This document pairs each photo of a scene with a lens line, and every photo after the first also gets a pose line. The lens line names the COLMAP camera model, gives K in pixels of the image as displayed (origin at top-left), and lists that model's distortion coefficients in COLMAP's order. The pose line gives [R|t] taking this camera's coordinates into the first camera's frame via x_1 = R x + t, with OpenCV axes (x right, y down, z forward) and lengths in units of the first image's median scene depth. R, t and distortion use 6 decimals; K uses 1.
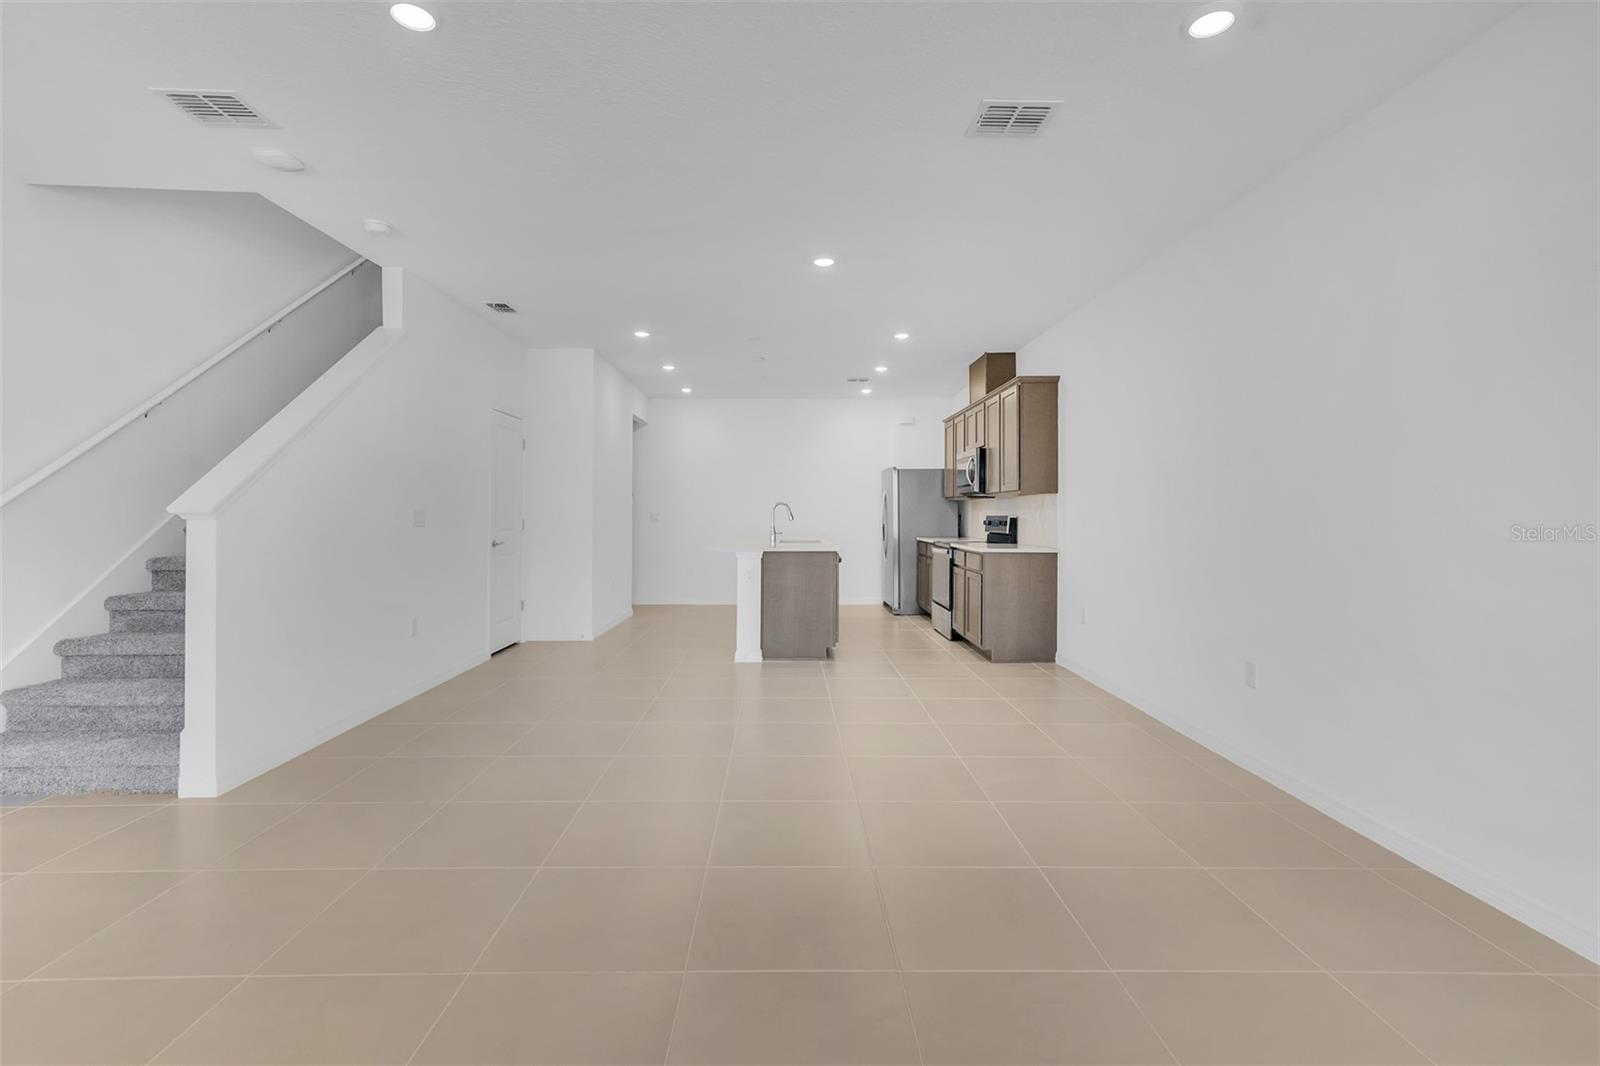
lens RADIAL K [[761.6, 0, 797.7], [0, 761.6, 503.6], [0, 0, 1]] dist [-0.023022, 0.000169]
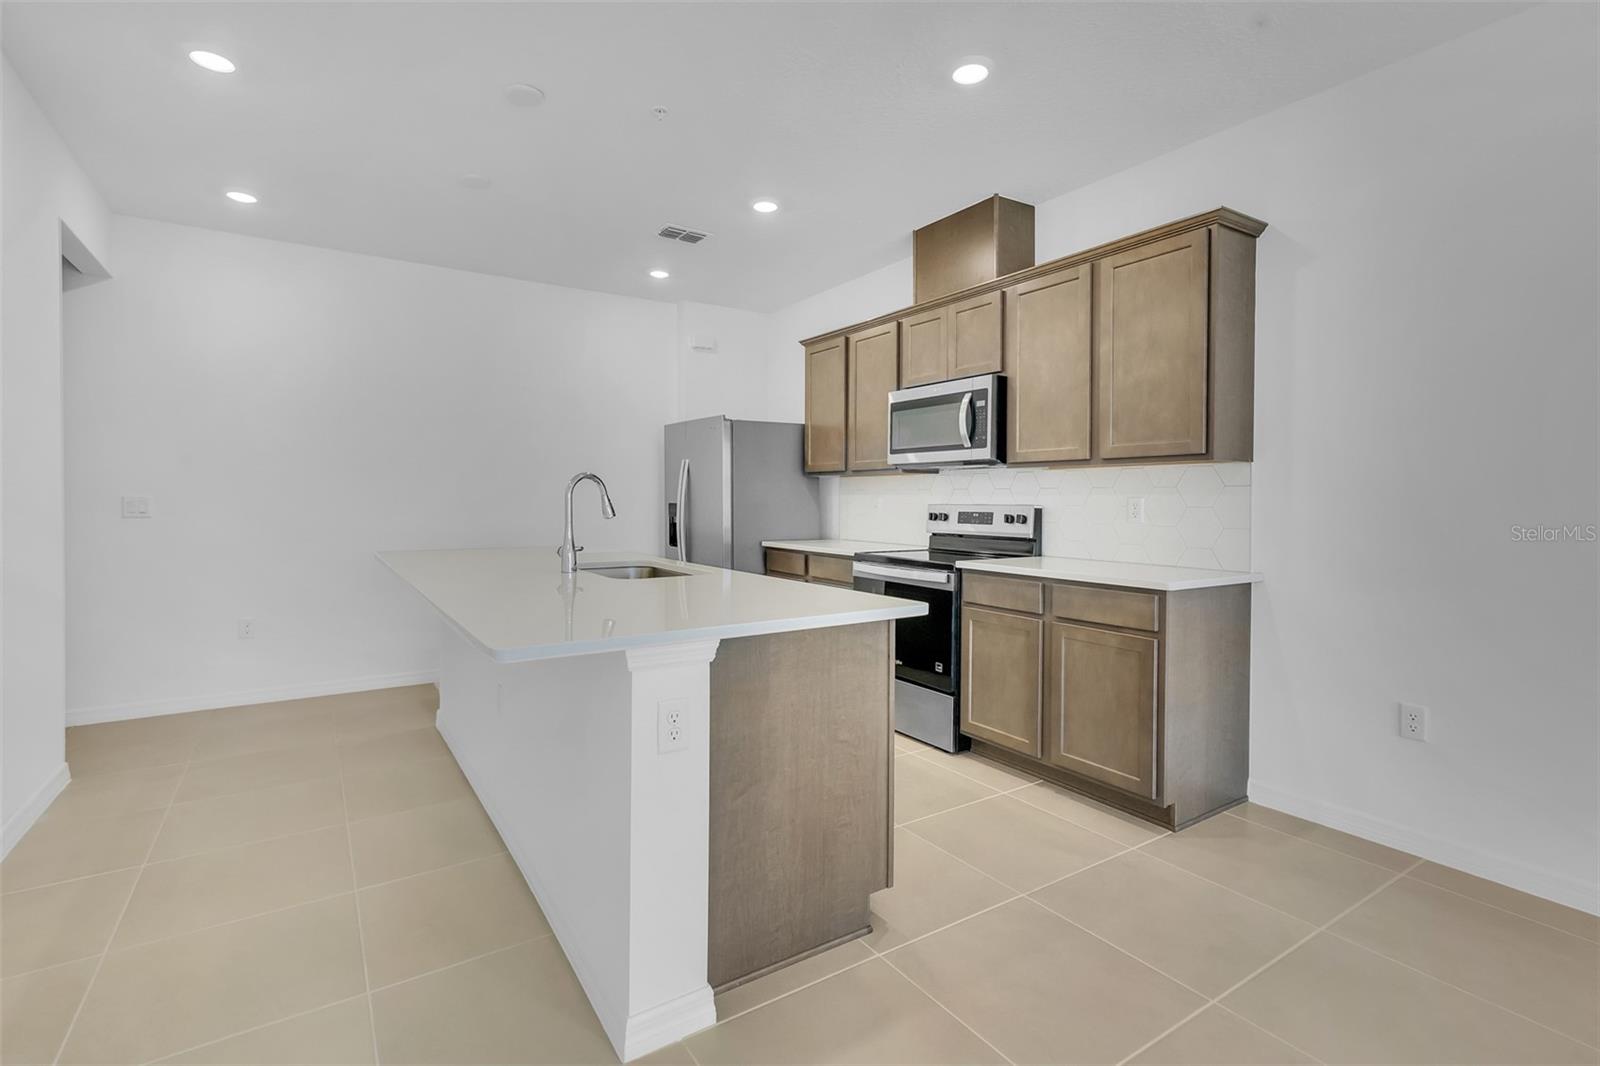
lens RADIAL K [[740.5, 0, 803.3], [0, 740.5, 508.0], [0, 0, 1]] dist [0.015026, 0.000048]
pose [[0.841790, -0.005269, 0.539779, -0.145405], [-0.009066, 0.999673, 0.023895, 0.006812], [-0.539729, -0.025008, 0.841467, 0.646073]]
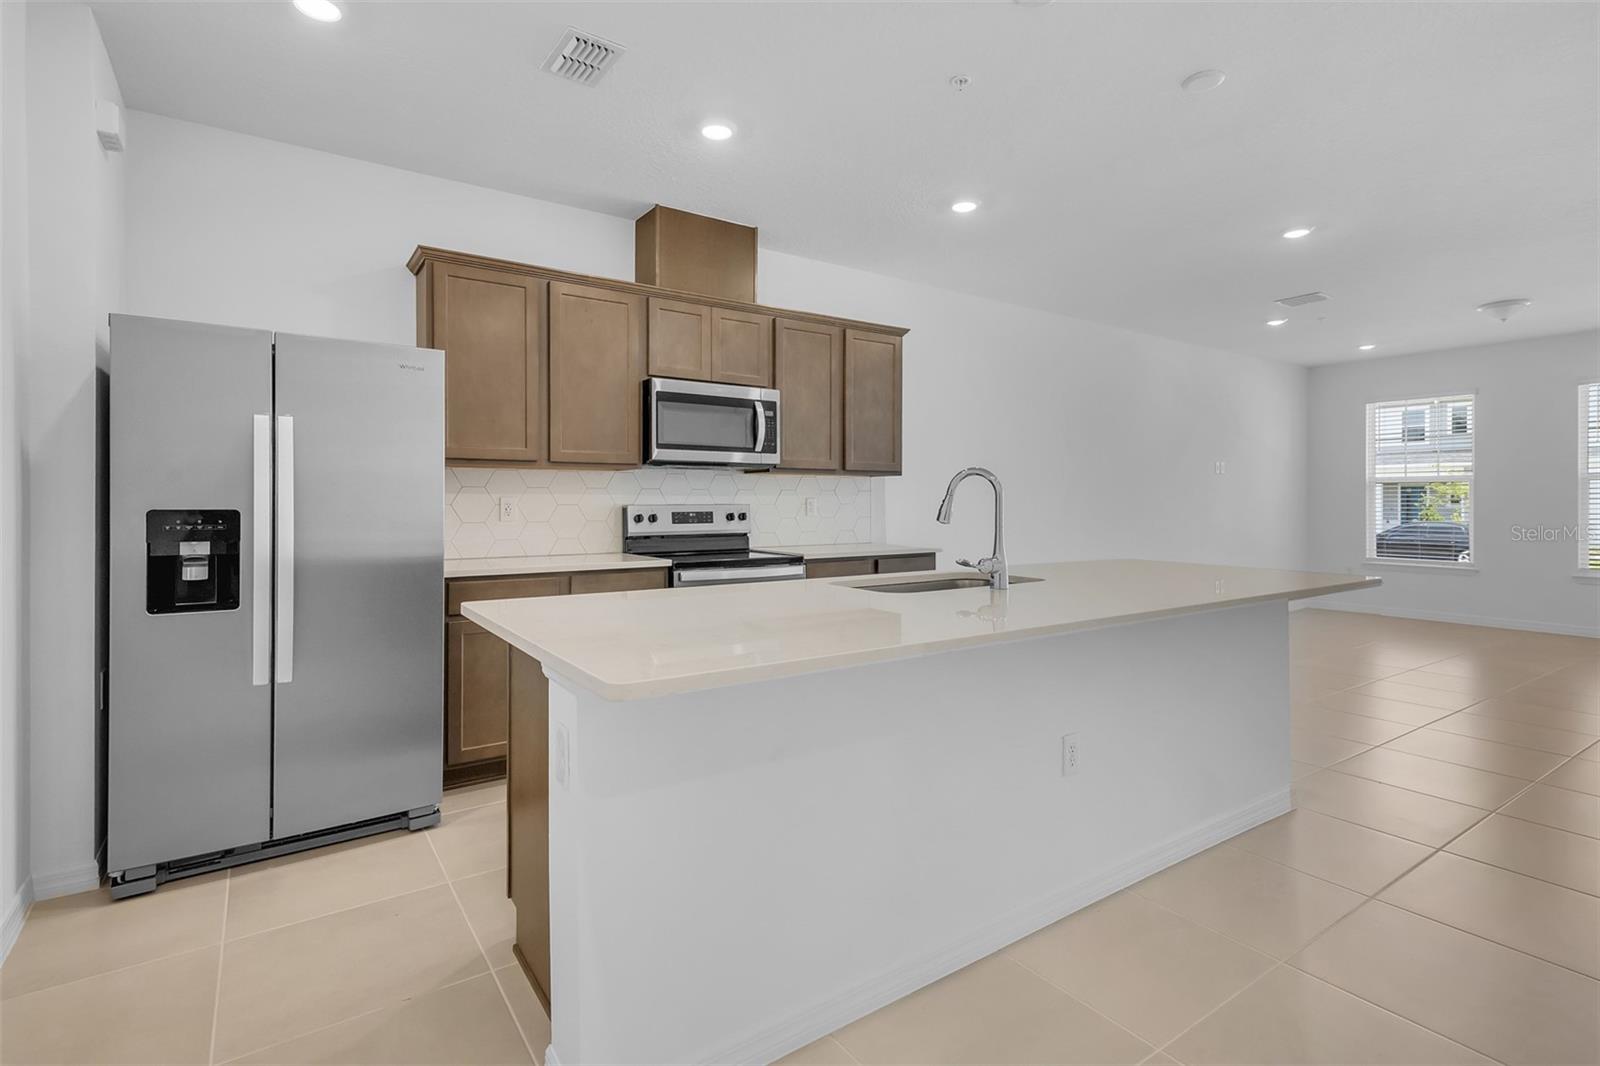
lens RADIAL K [[761.6, 0, 797.7], [0, 761.6, 503.6], [0, 0, 1]] dist [-0.023022, 0.000169]
pose [[-0.564310, -0.004731, 0.825550, -0.262196], [-0.012413, 0.999919, -0.002755, 0.016660], [-0.825470, -0.011802, -0.564323, 1.321124]]
